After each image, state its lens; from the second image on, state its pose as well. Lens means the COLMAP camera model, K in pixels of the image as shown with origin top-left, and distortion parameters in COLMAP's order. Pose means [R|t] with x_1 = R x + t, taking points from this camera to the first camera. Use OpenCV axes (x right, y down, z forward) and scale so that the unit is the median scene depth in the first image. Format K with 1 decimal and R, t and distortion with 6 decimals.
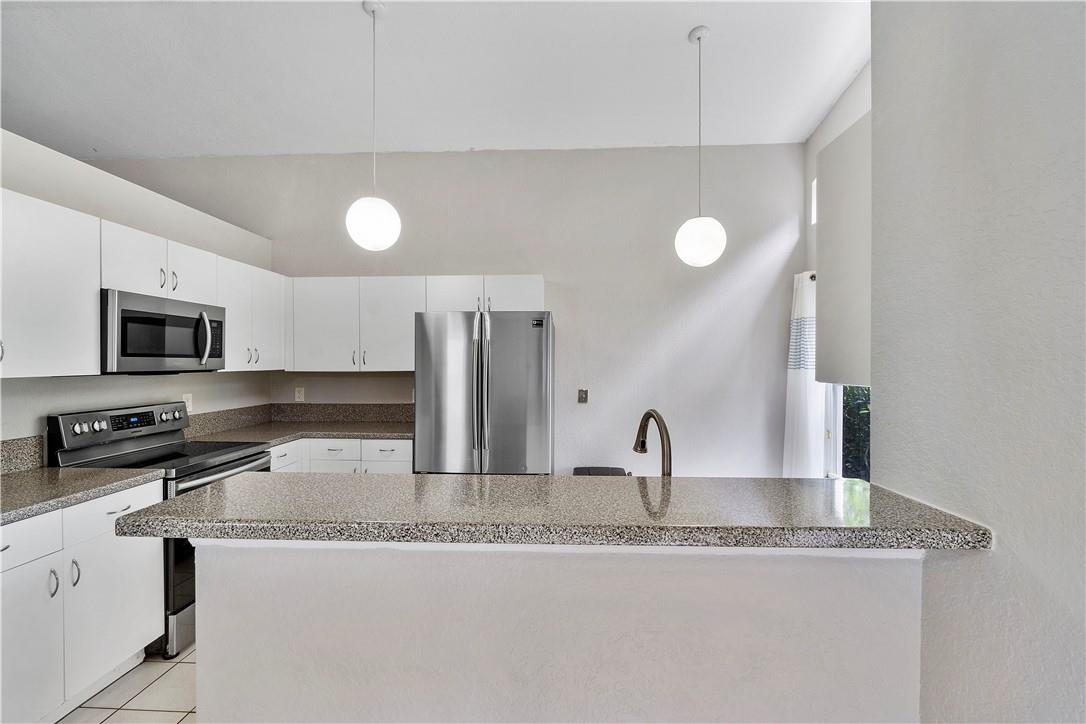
lens RADIAL K [[469.4, 0, 540.5], [0, 469.4, 366.7], [0, 0, 1]] dist [-0.002812, 0.000788]
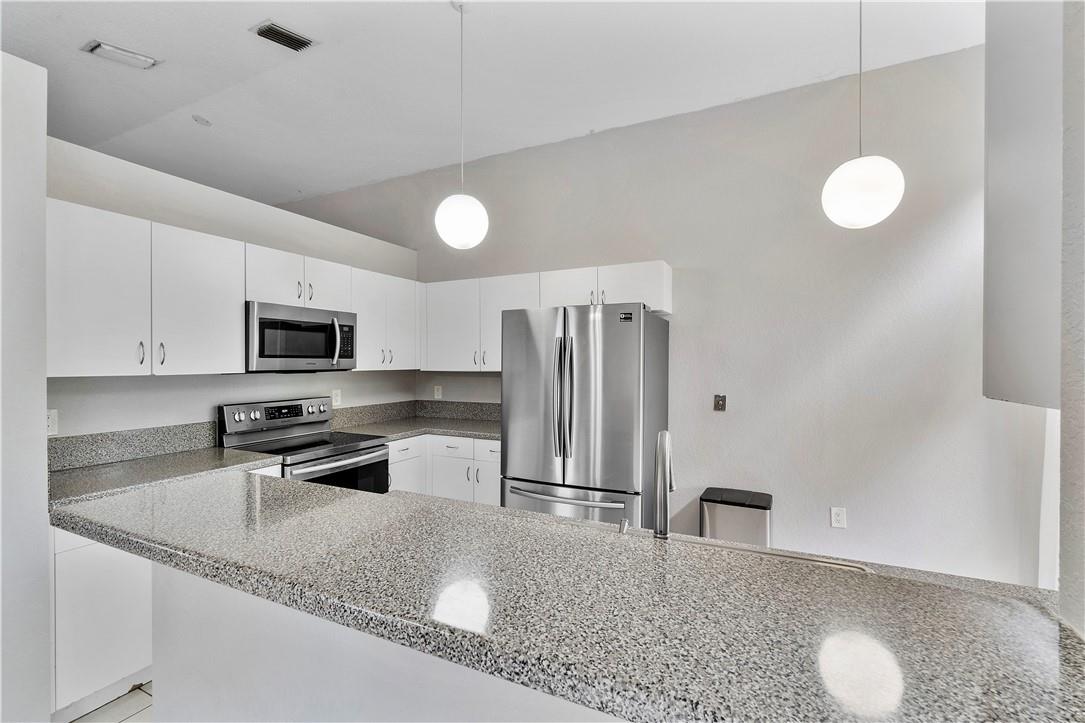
lens RADIAL K [[469.0, 0, 540.0], [0, 469.0, 366.1], [0, 0, 1]] dist [-0.002812, 0.000788]
pose [[0.917317, 0.001891, -0.398153, 0.178489], [-0.002331, 0.999997, -0.000621, -0.000909], [0.398151, 0.001498, 0.917319, 0.156433]]
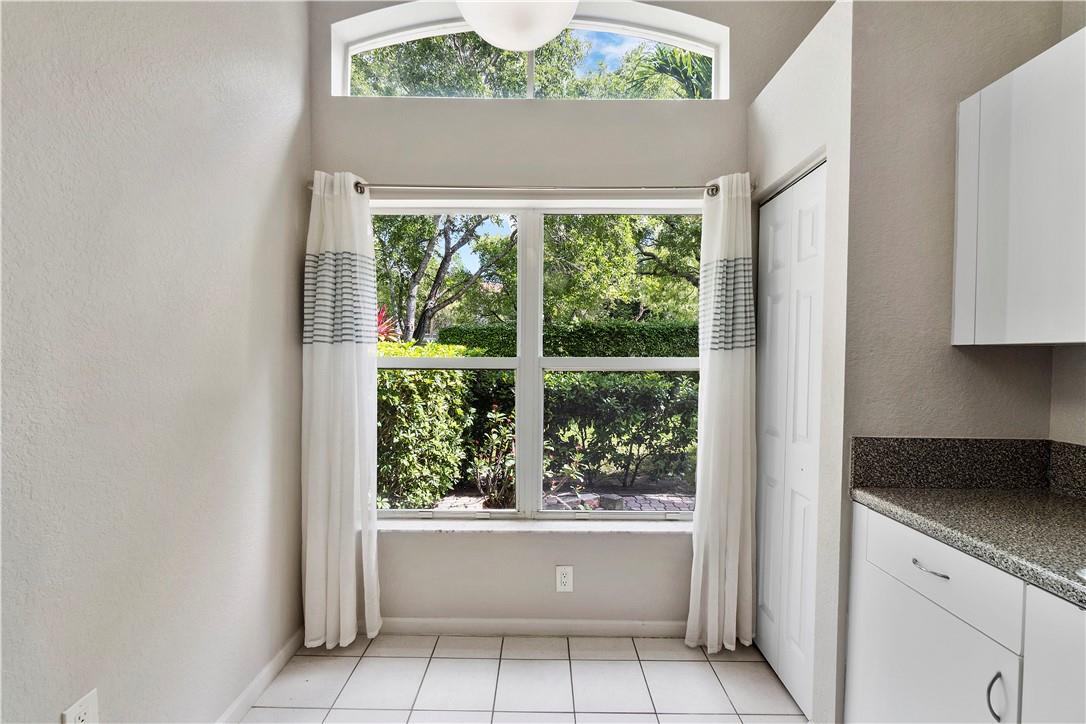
lens RADIAL K [[469.4, 0, 540.5], [0, 469.4, 366.7], [0, 0, 1]] dist [-0.002812, 0.000788]
pose [[-0.039066, -0.023317, 0.998965, -0.027376], [0.007453, 0.999693, 0.023626, 0.028030], [-0.999209, 0.008368, -0.038880, 1.008036]]
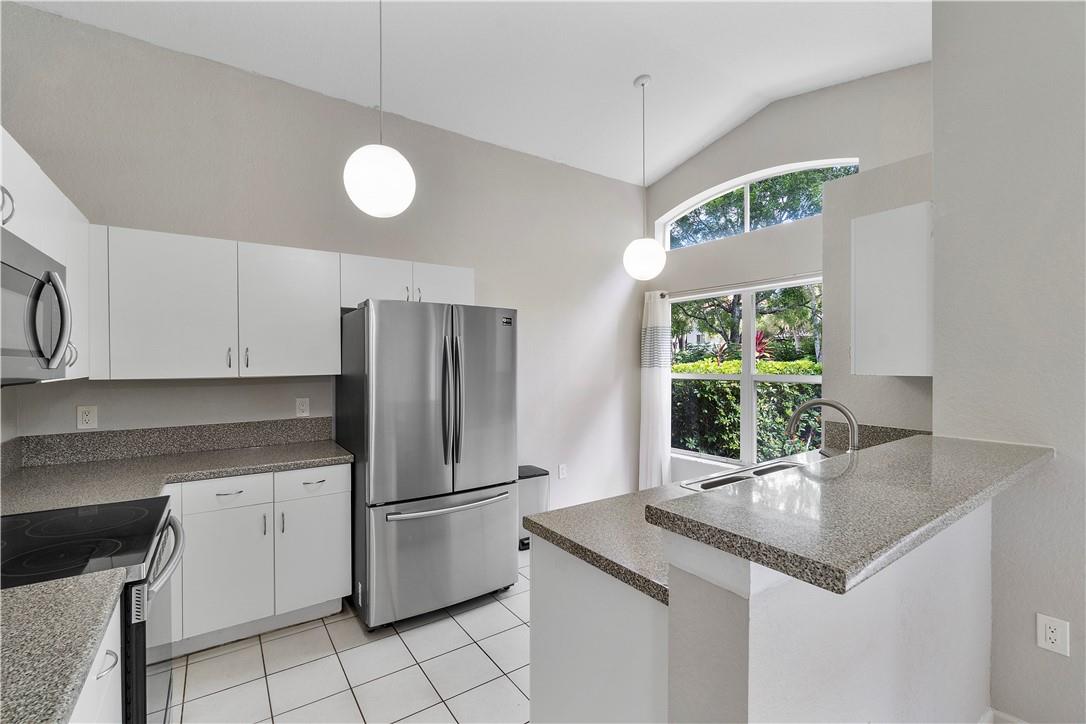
lens RADIAL K [[469.4, 0, 540.5], [0, 469.4, 366.7], [0, 0, 1]] dist [-0.002812, 0.000788]
pose [[0.796532, -0.009317, 0.604524, -0.583115], [0.010388, 0.999945, 0.001724, -0.002684], [-0.604507, 0.004907, 0.796585, 0.229151]]
